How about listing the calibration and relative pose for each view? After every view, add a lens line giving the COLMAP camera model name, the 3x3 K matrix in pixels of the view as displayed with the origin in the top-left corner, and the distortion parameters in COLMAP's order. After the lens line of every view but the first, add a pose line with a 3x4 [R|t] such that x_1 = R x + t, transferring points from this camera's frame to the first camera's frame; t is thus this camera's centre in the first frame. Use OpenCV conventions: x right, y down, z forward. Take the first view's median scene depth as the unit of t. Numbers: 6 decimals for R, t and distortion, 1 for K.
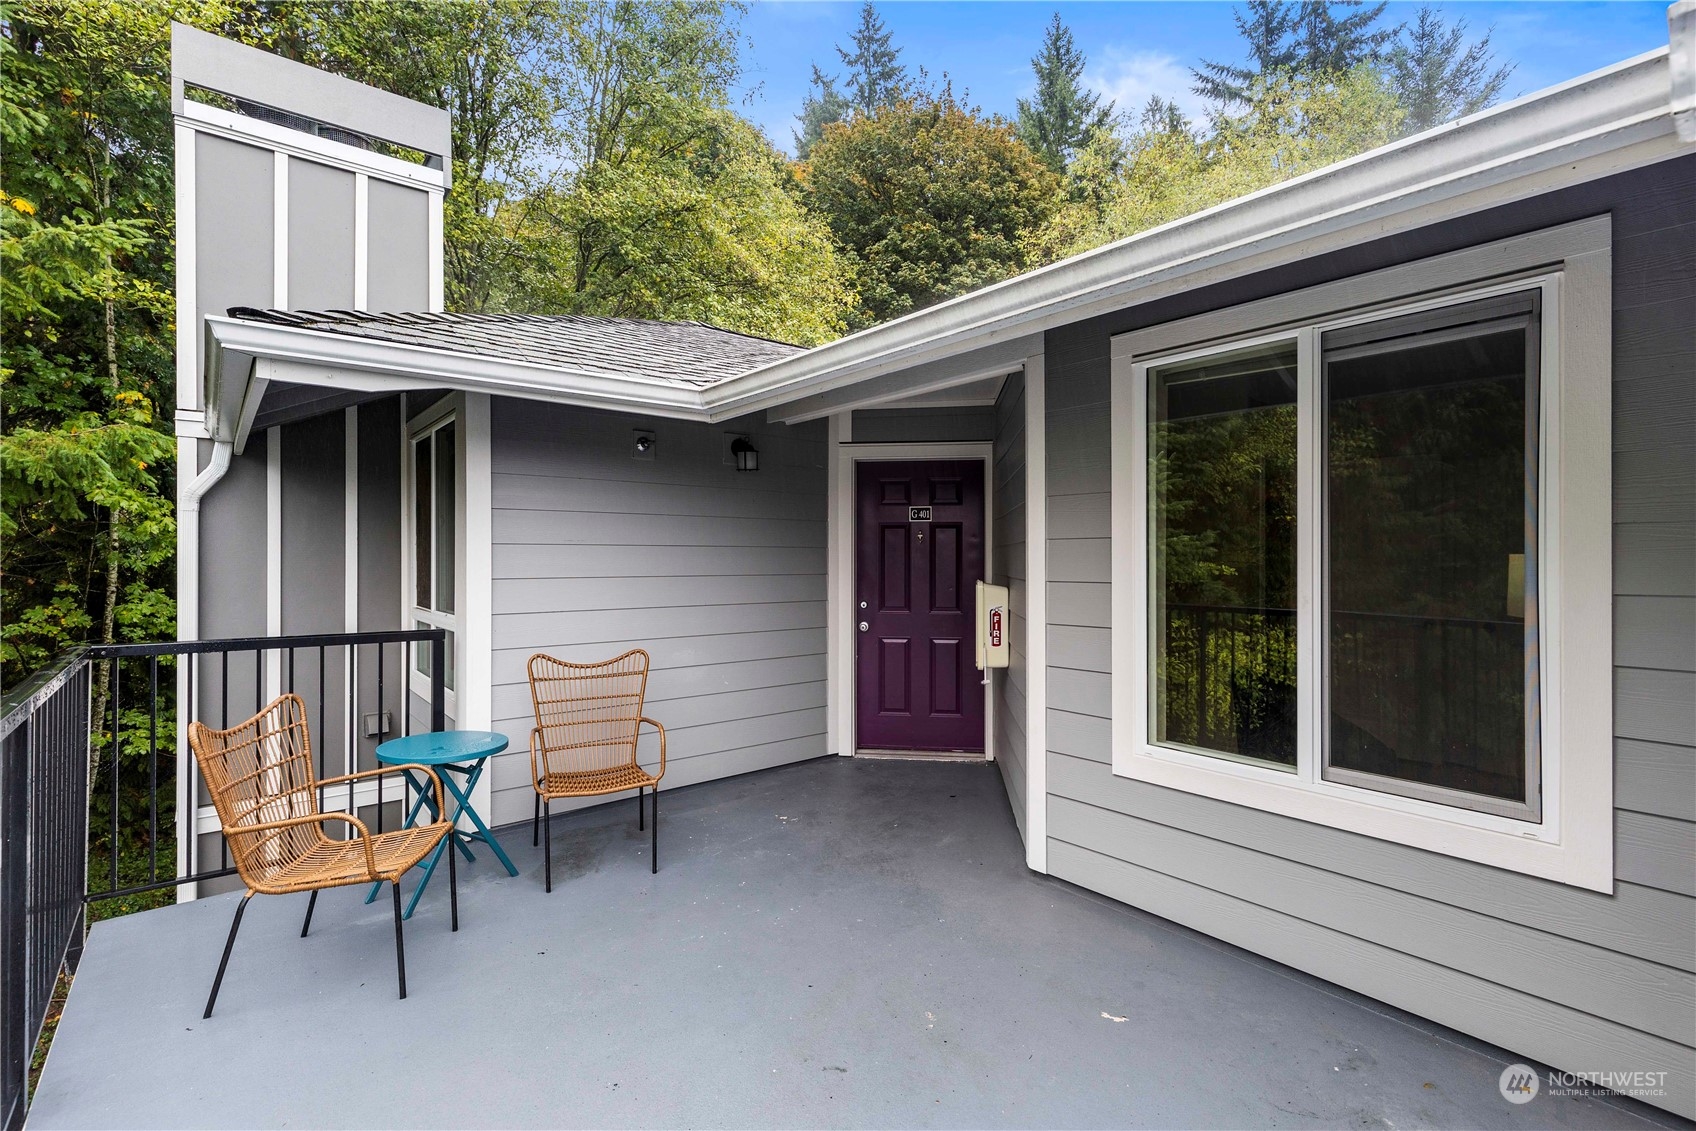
lens RADIAL K [[773.6, 0, 851.6], [0, 773.6, 559.5], [0, 0, 1]] dist [0.011496, -0.002348]
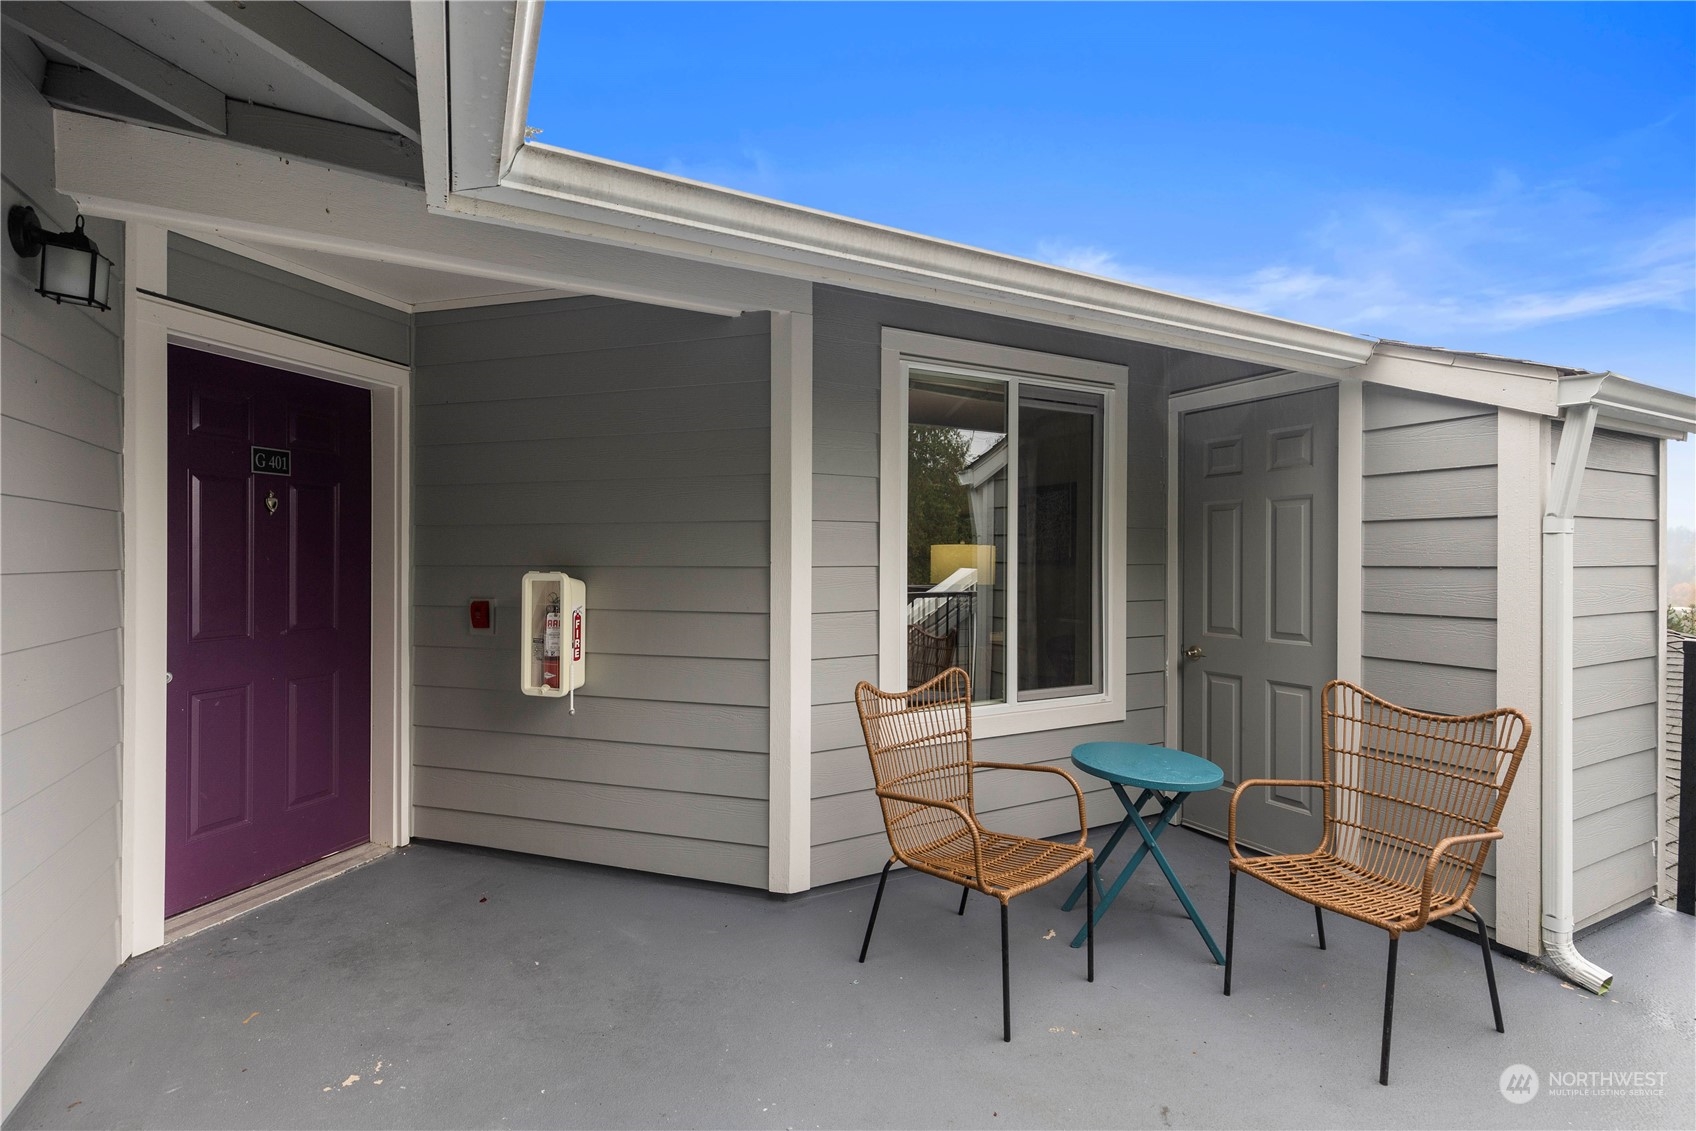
lens RADIAL K [[773.6, 0, 854.2], [0, 773.6, 562.9], [0, 0, 1]] dist [0.011496, -0.002348]
pose [[0.202255, -0.007979, 0.979300, -0.675796], [-0.002553, 0.999959, 0.008675, 0.015935], [-0.979330, -0.004255, 0.202226, 0.828734]]
